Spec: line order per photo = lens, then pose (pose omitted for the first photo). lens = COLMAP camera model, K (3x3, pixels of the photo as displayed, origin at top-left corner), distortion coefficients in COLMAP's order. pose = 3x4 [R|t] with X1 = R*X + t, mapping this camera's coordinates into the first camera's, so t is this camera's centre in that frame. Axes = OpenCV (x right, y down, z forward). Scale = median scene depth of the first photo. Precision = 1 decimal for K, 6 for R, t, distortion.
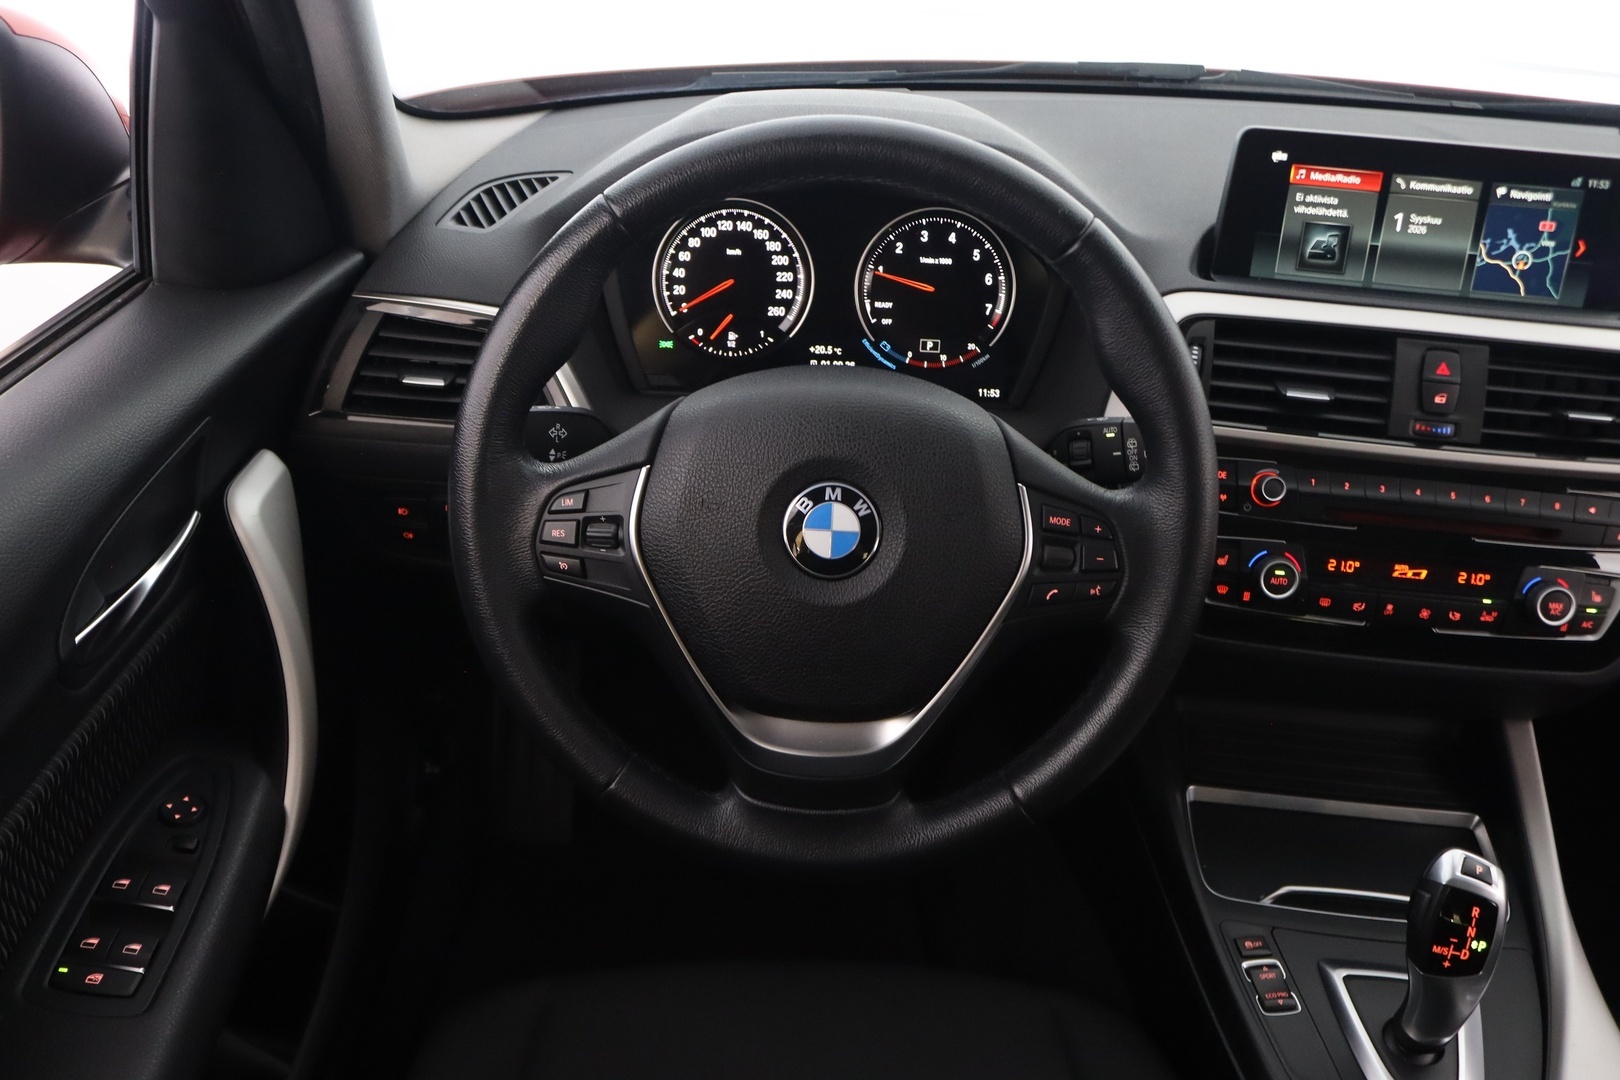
lens RADIAL K [[1347.7, 0, 810.1], [0, 1347.7, 562.0], [0, 0, 1]] dist [-0.151045, 0.170014]
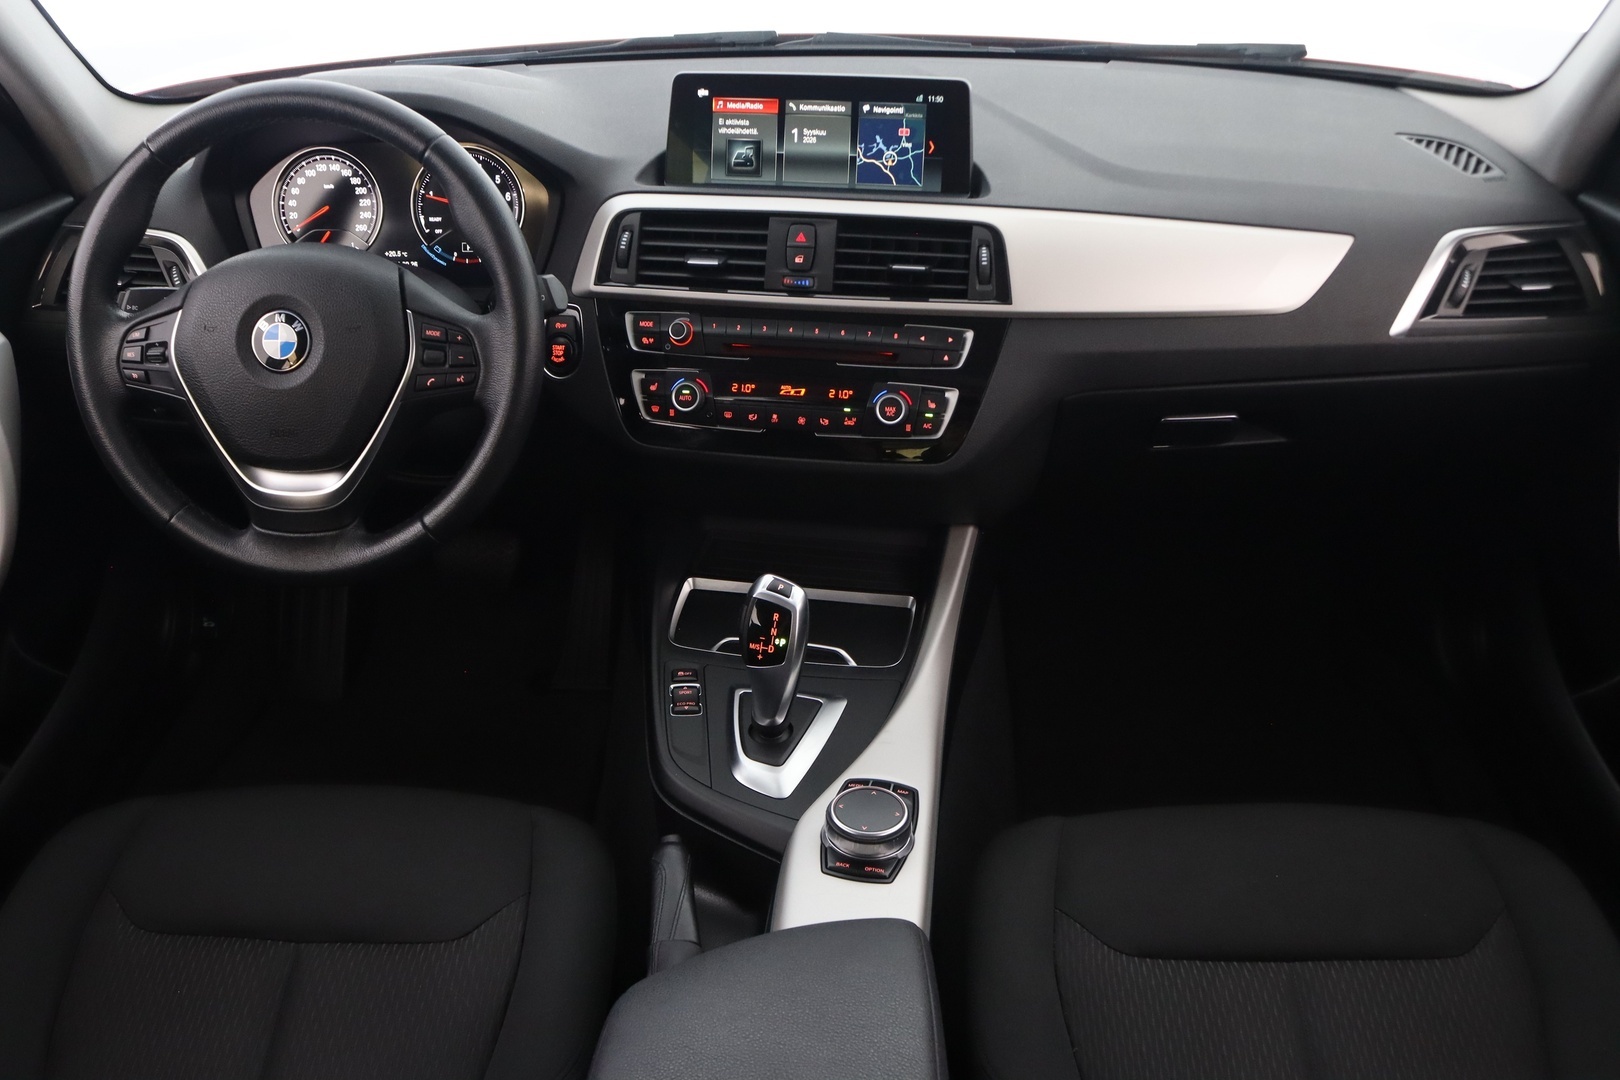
lens RADIAL K [[1520.6, 0, 810.0], [0, 1520.6, 540.0], [0, 0, 1]] dist [-0.098577, 0.005204]
pose [[0.995837, -0.018689, -0.089216, 0.605340], [0.014001, 0.998502, -0.052885, 0.239181], [0.090071, 0.051416, 0.994607, -0.520382]]
